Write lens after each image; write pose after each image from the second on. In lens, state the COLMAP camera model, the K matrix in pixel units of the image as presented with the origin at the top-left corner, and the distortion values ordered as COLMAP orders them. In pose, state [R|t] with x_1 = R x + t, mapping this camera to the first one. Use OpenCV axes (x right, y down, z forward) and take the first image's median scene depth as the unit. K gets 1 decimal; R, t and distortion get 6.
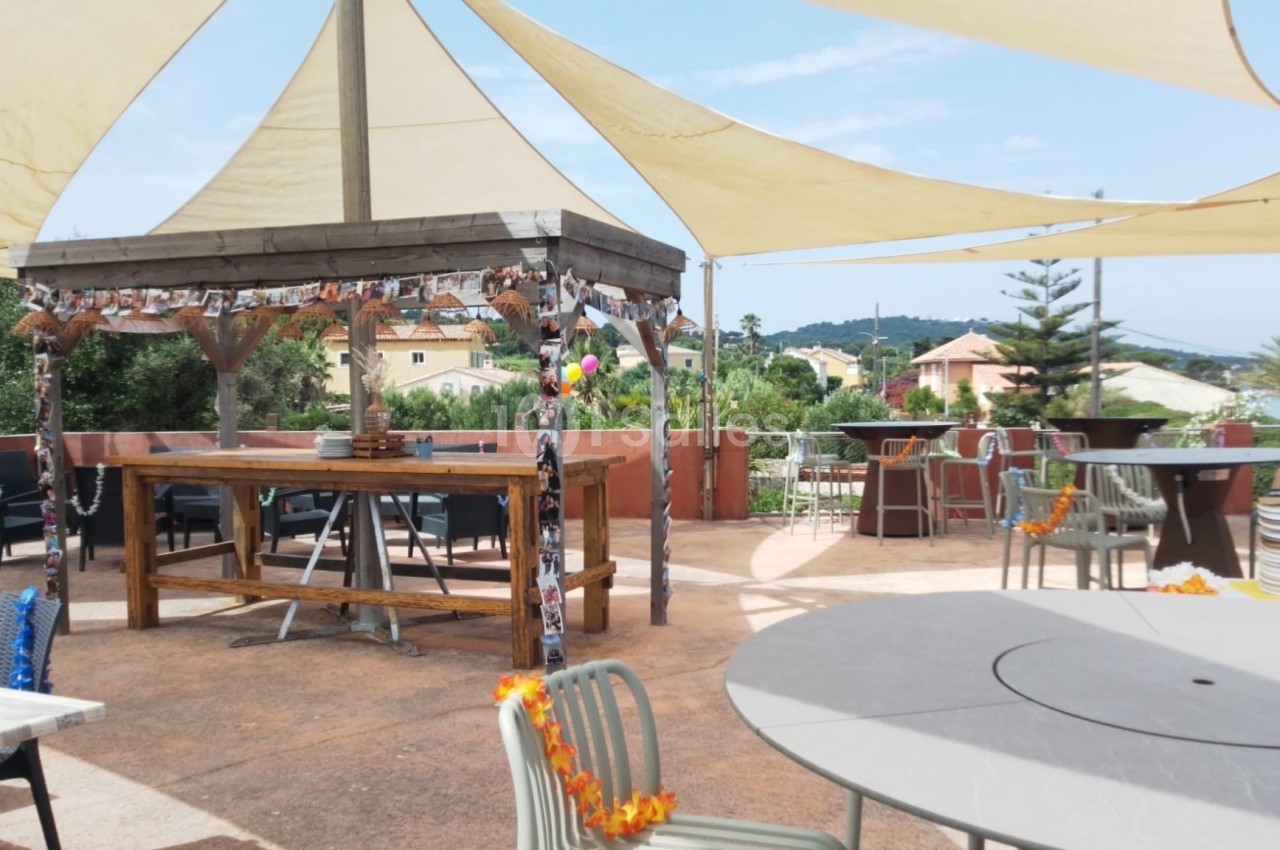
lens RADIAL K [[1079.3, 0, 647.6], [0, 1079.3, 427.9], [0, 0, 1]] dist [0.069272, -0.036268]
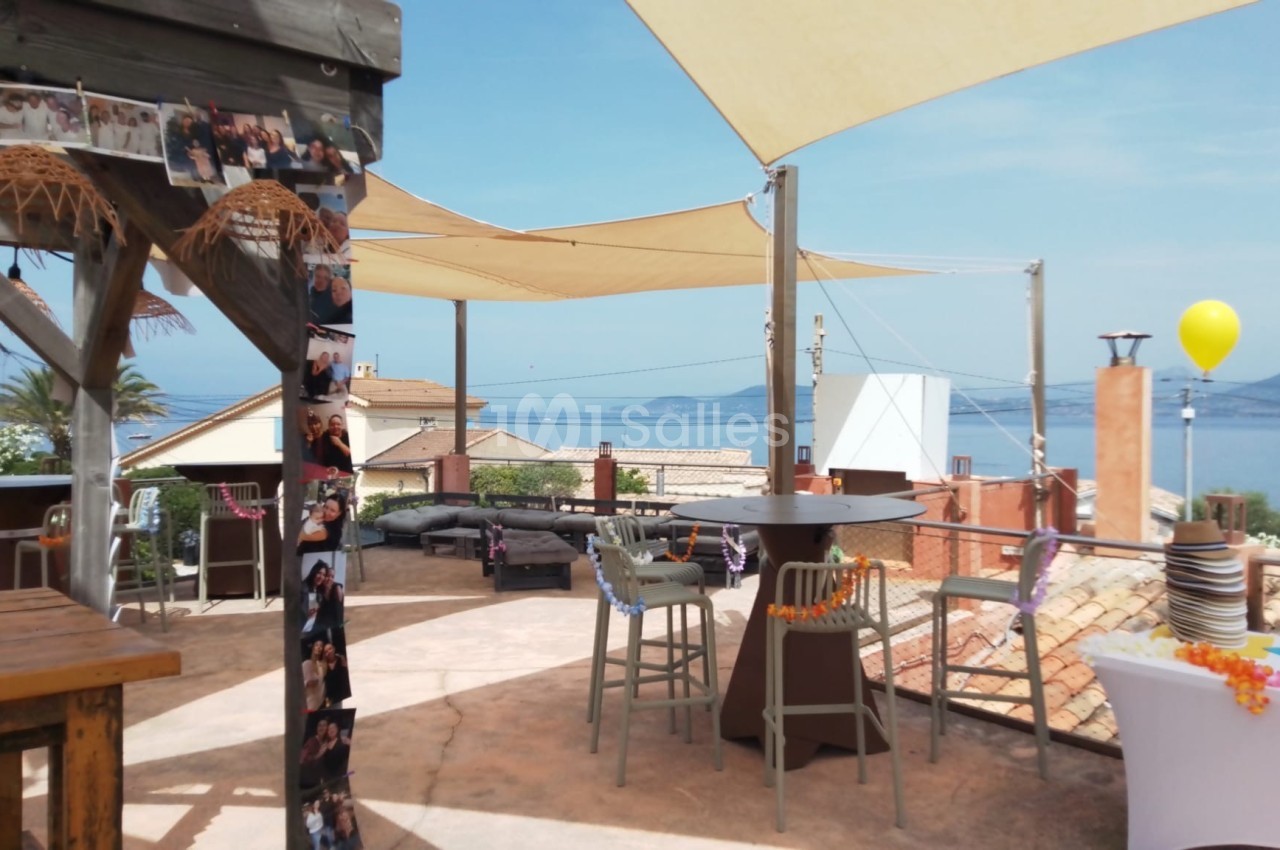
lens RADIAL K [[1079.3, 0, 640.3], [0, 1079.3, 427.8], [0, 0, 1]] dist [0.069272, -0.036268]
pose [[0.470198, 0.001319, 0.882560, -0.388036], [0.024811, 0.999584, -0.014713, -0.034889], [-0.882212, 0.028815, 0.469970, 0.709668]]
